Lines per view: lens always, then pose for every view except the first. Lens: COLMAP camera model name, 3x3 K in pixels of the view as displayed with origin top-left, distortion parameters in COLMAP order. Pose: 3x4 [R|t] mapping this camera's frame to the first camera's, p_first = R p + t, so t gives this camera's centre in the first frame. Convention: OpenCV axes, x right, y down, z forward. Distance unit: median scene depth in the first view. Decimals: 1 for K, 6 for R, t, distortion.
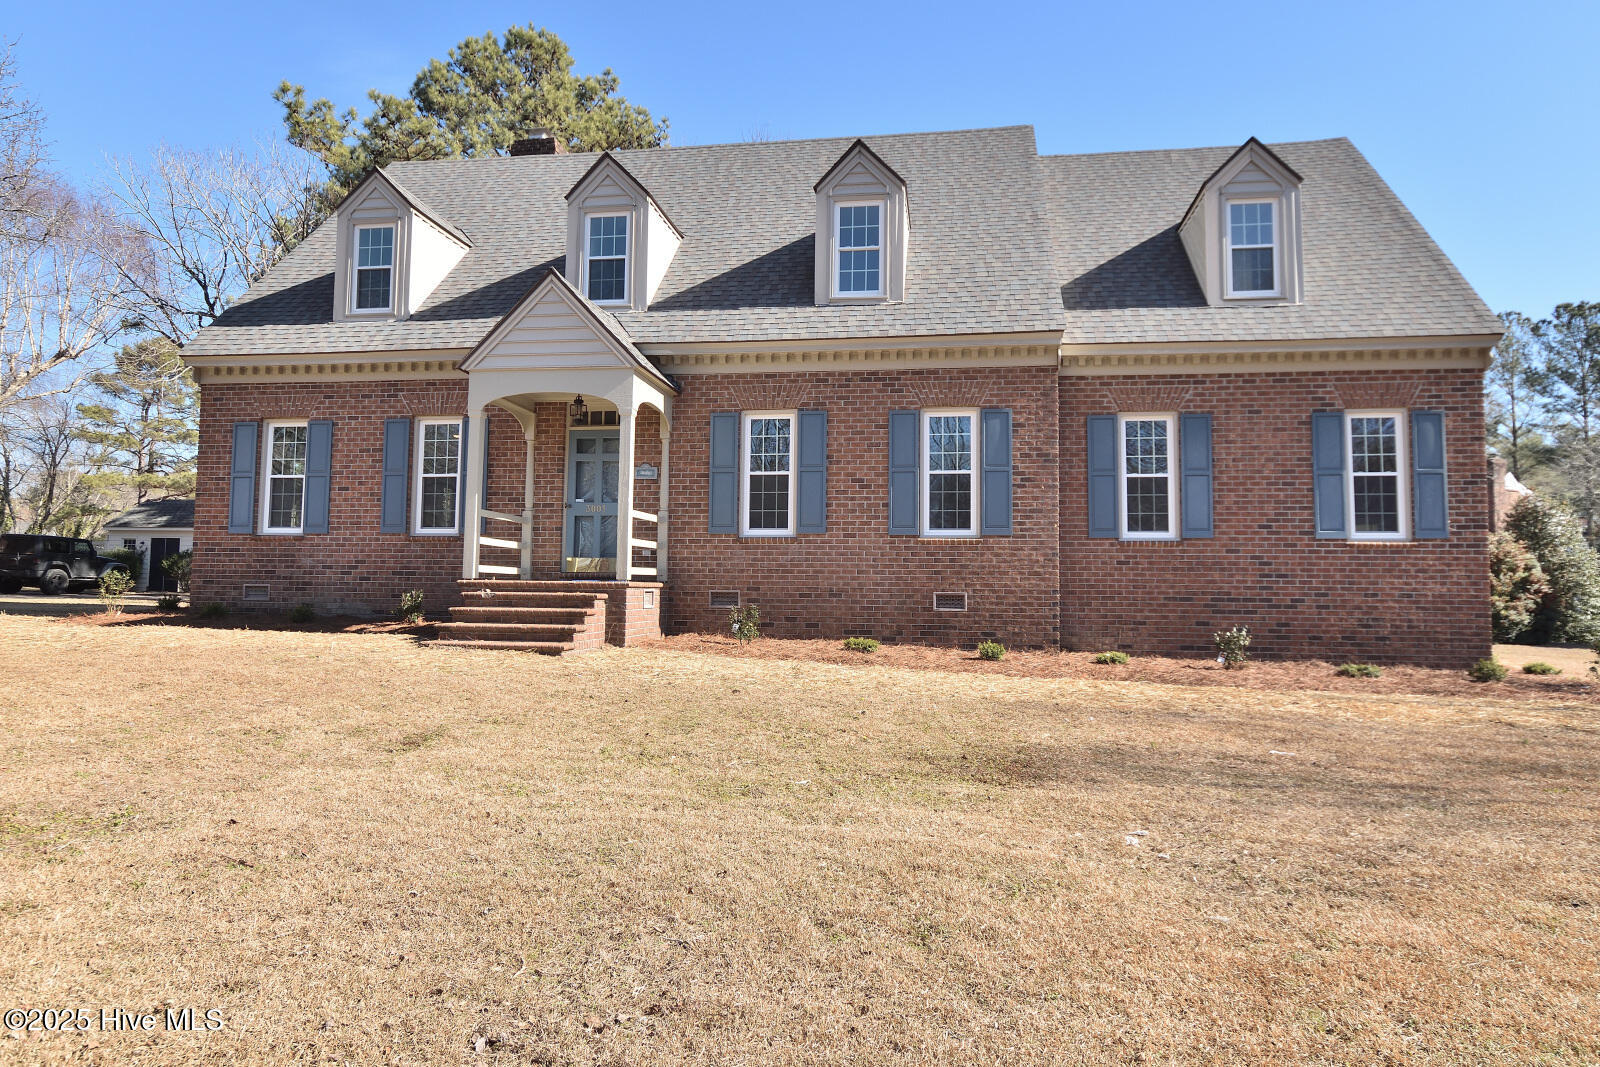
lens RADIAL K [[987.2, 0, 800.0], [0, 987.2, 533.5], [0, 0, 1]] dist [-0.017574, 0.000195]
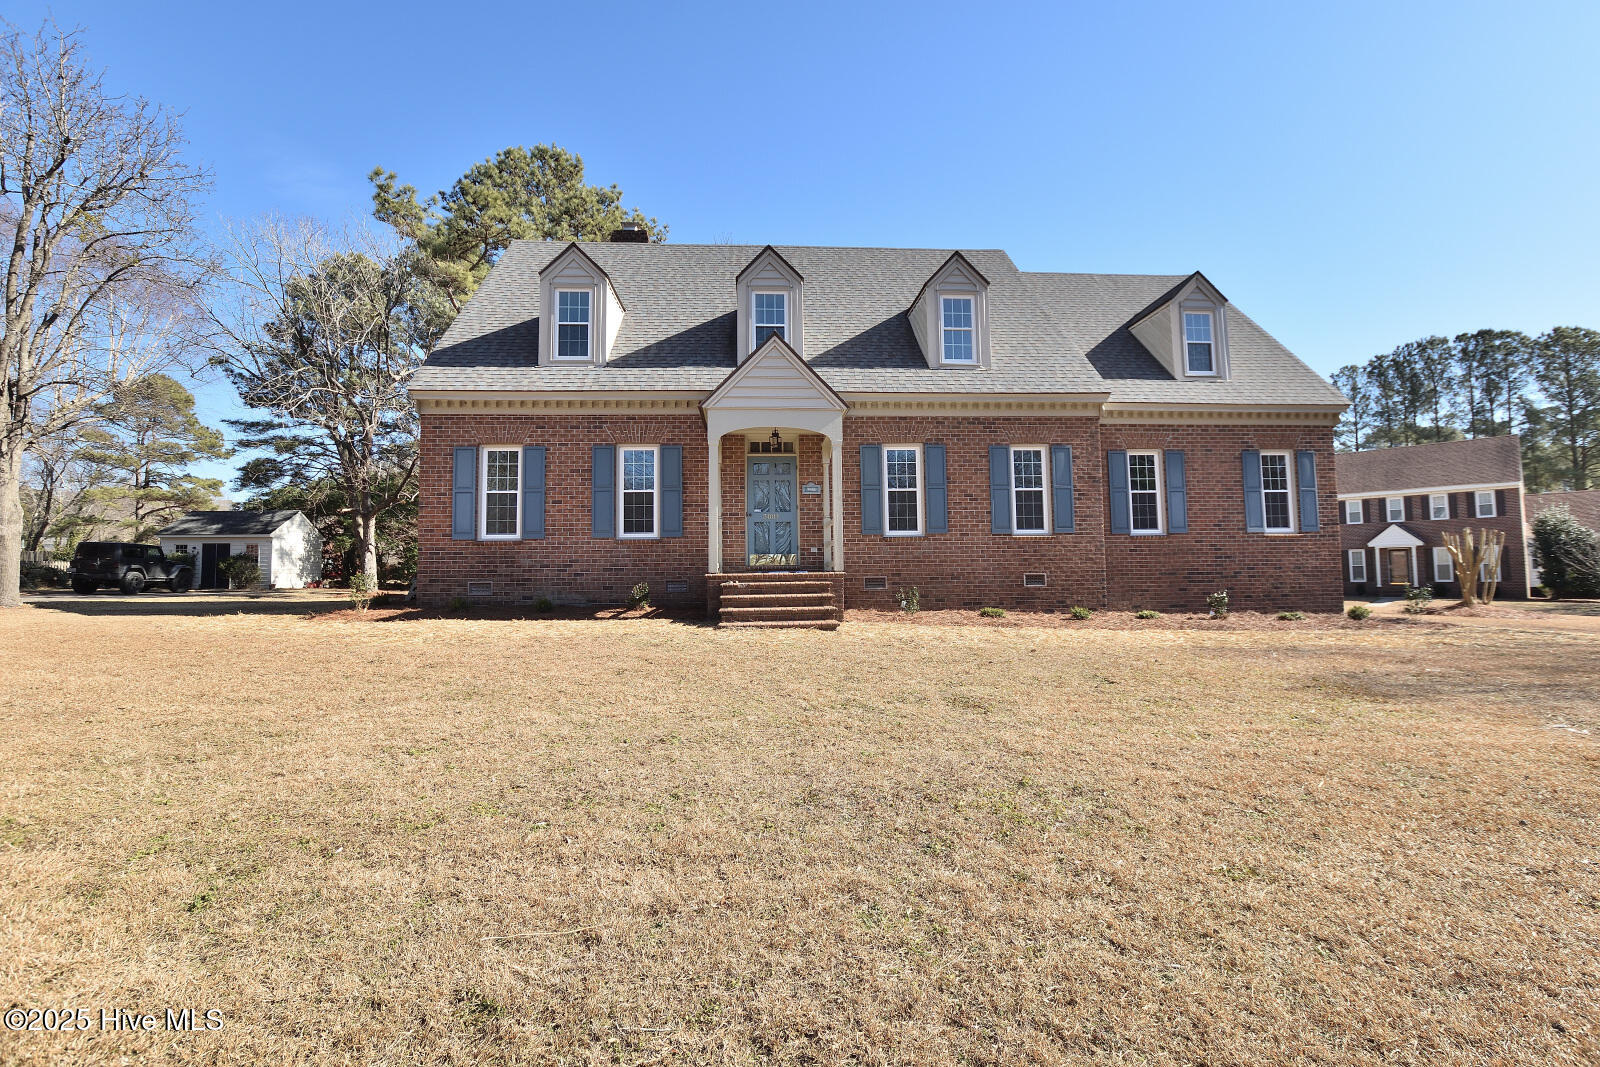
lens RADIAL K [[701.9, 0, 807.2], [0, 701.9, 533.5], [0, 0, 1]] dist [-0.036763, 0.006935]
pose [[0.974239, -0.013226, 0.225130, -0.373255], [0.012432, 0.999910, 0.004946, -0.006878], [-0.225175, -0.002020, 0.974316, 0.083113]]
